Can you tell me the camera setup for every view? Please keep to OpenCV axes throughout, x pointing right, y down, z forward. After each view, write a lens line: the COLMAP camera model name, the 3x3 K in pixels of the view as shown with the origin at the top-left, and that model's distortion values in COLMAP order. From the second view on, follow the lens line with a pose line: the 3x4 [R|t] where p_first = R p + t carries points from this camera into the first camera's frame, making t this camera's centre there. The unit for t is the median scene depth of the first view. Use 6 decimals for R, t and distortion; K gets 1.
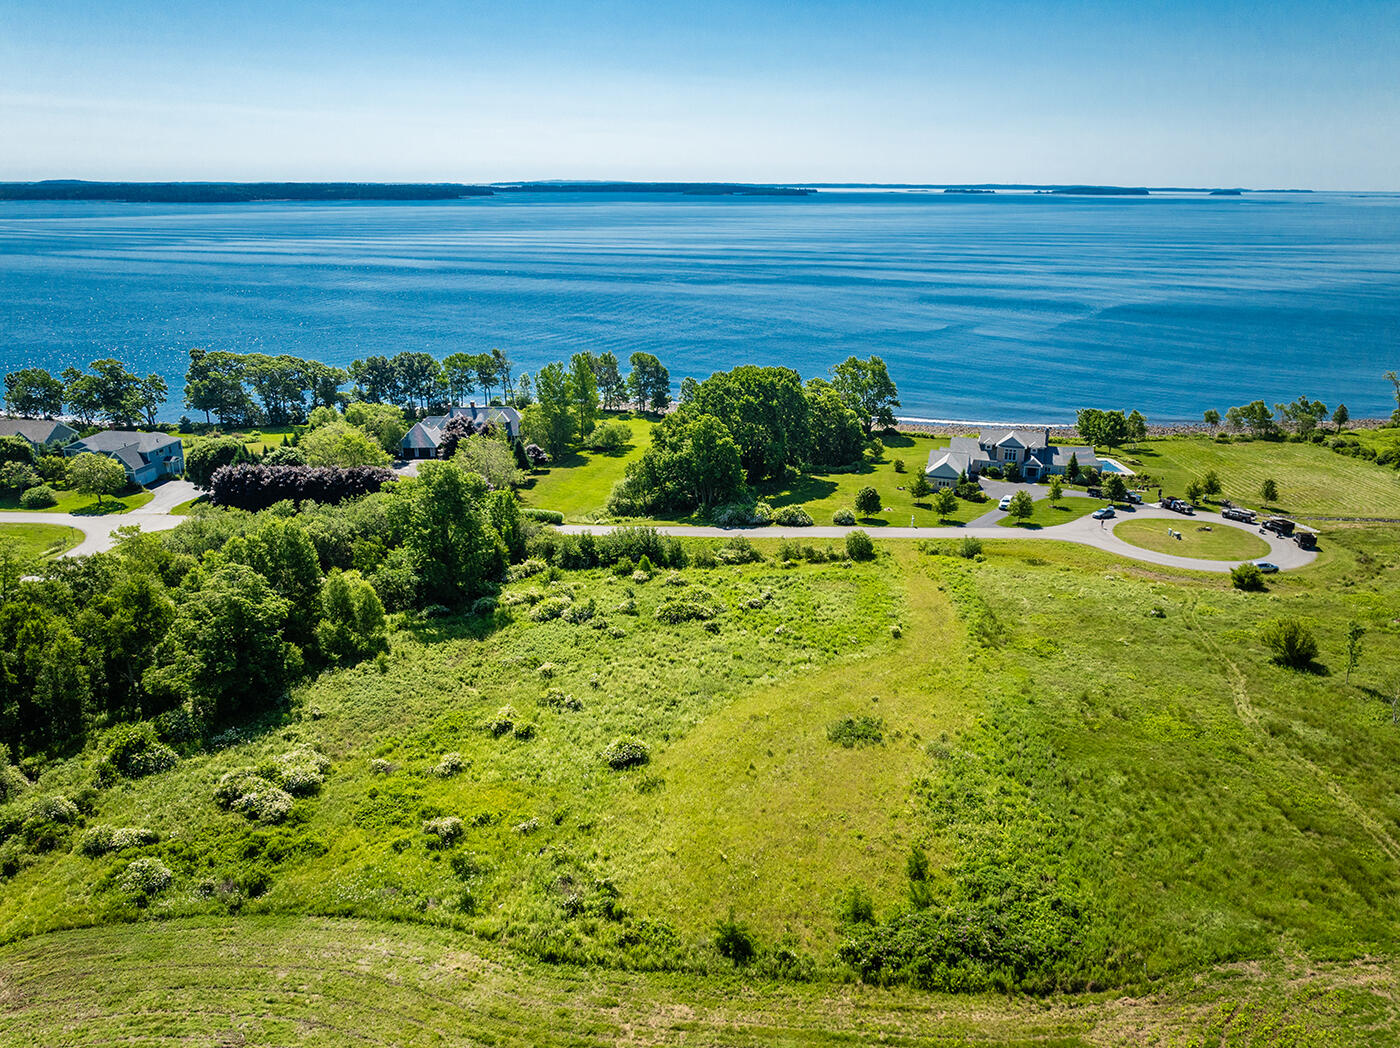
lens RADIAL K [[968.5, 0, 700.0], [0, 968.5, 524.0], [0, 0, 1]] dist [-0.027191, 0.002300]
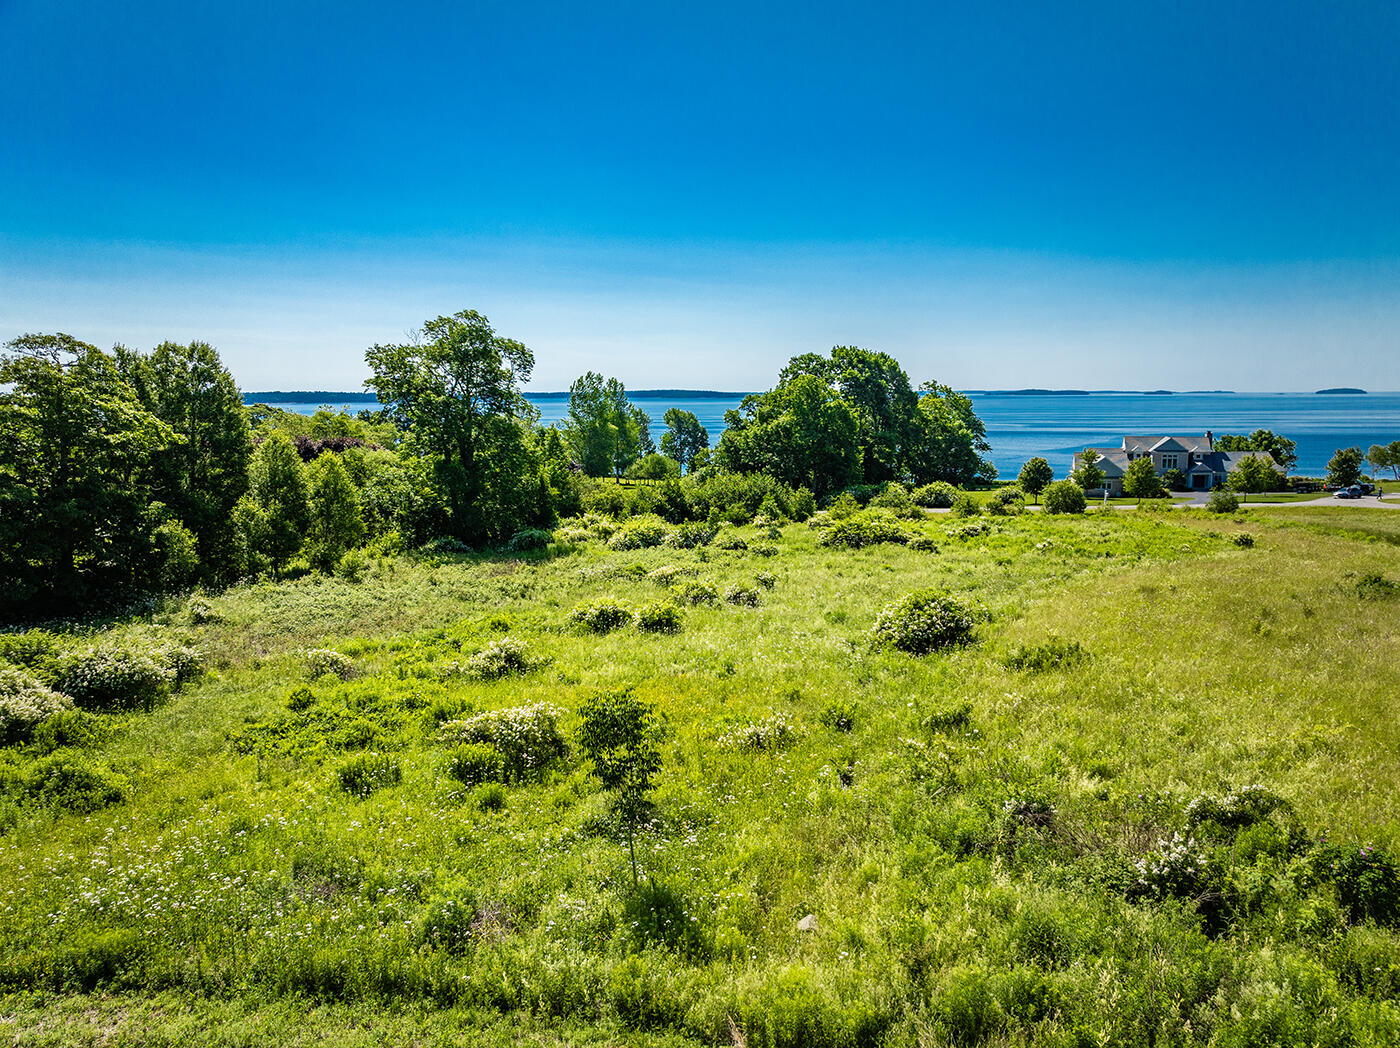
lens RADIAL K [[963.6, 0, 711.1], [0, 963.6, 523.0], [0, 0, 1]] dist [-0.024715, -0.000235]
pose [[0.999658, -0.014605, 0.021705, -0.158380], [0.018158, 0.984627, -0.173725, 0.234463], [-0.018834, 0.174059, 0.984555, 0.522559]]
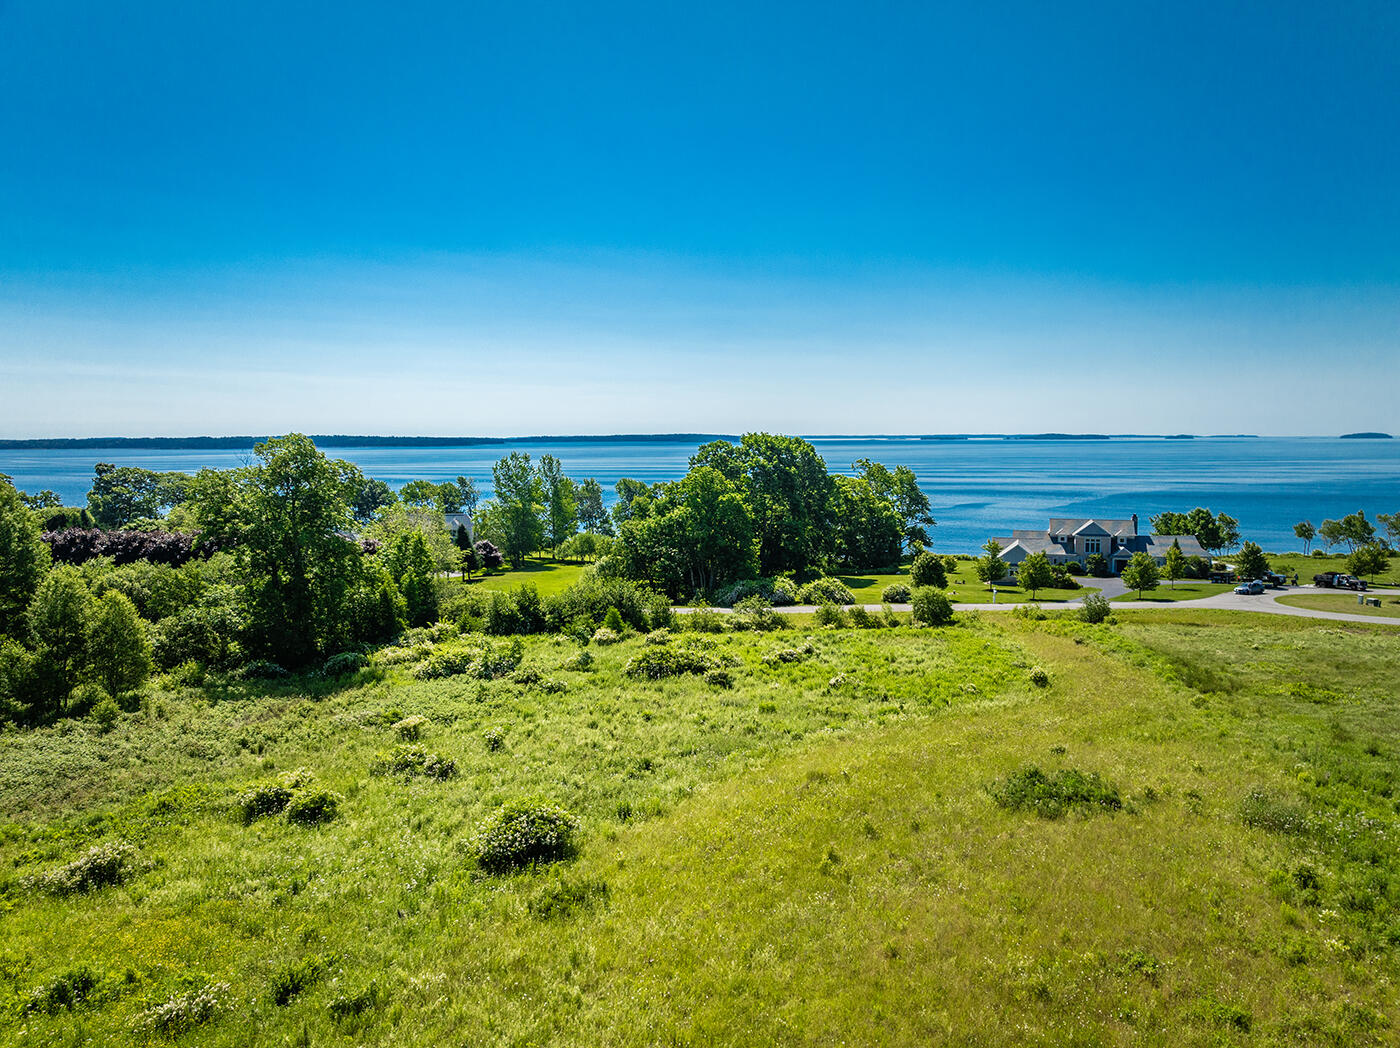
lens RADIAL K [[968.5, 0, 700.0], [0, 968.5, 524.0], [0, 0, 1]] dist [-0.027191, 0.002300]
pose [[0.999940, -0.010297, 0.003754, -0.000698], [0.010873, 0.975074, -0.221612, 0.176536], [-0.001379, 0.221640, 0.975128, 0.504103]]
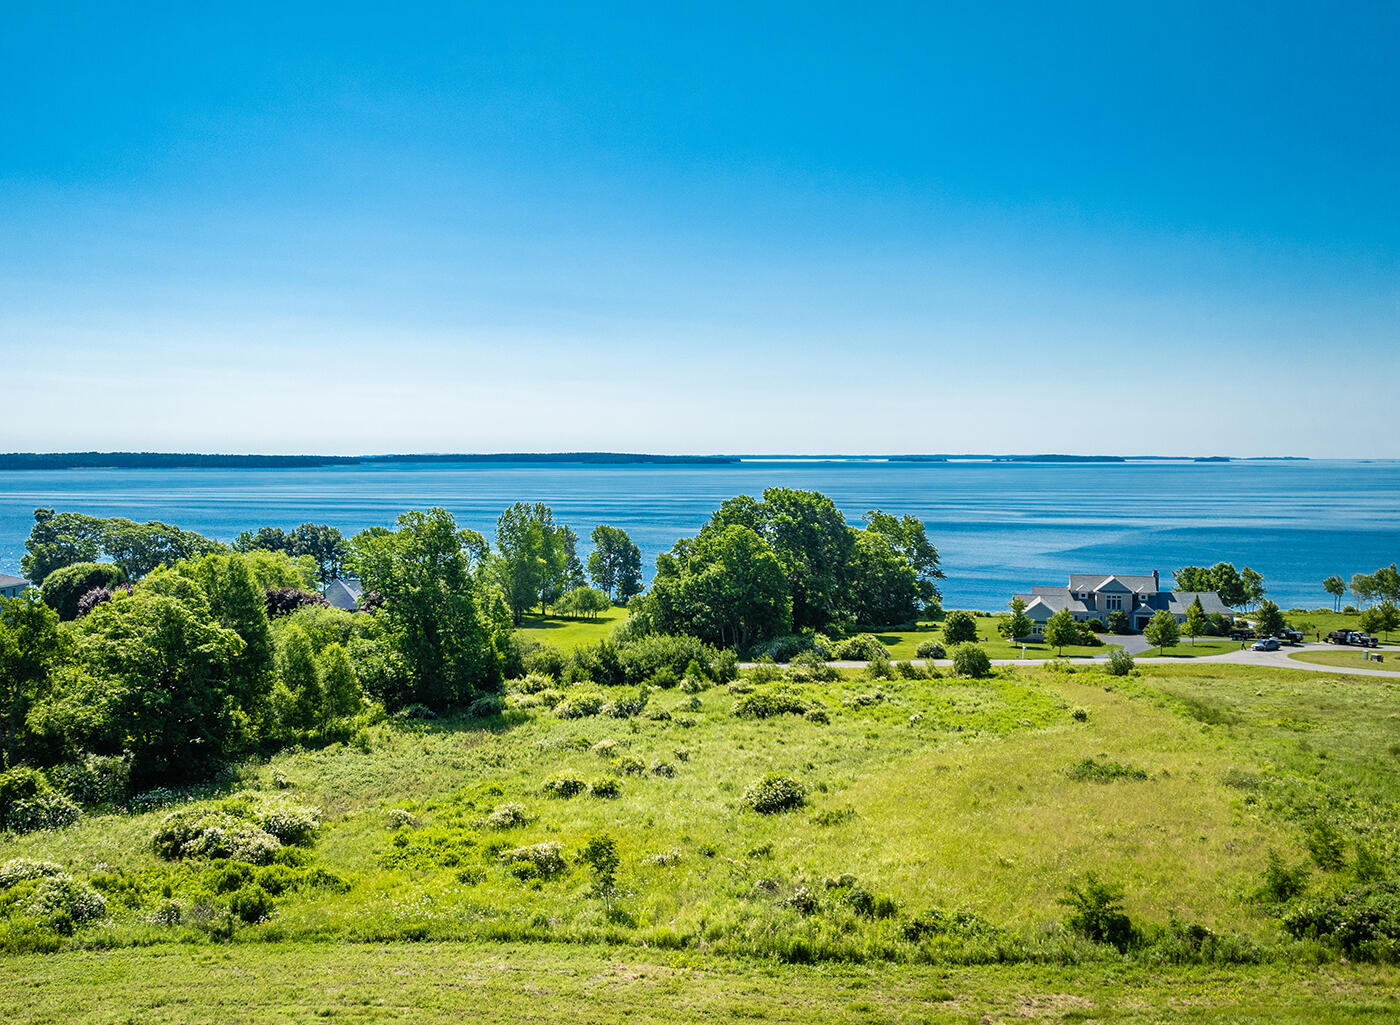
lens RADIAL K [[1204.5, 0, 655.7], [0, 1204.5, 514.5], [0, 0, 1]] dist [-0.023589, -0.003409]
pose [[0.999469, -0.006082, 0.032001, -0.163521], [0.014358, 0.964082, -0.265215, 0.238750], [-0.029239, 0.265534, 0.963658, 0.143417]]
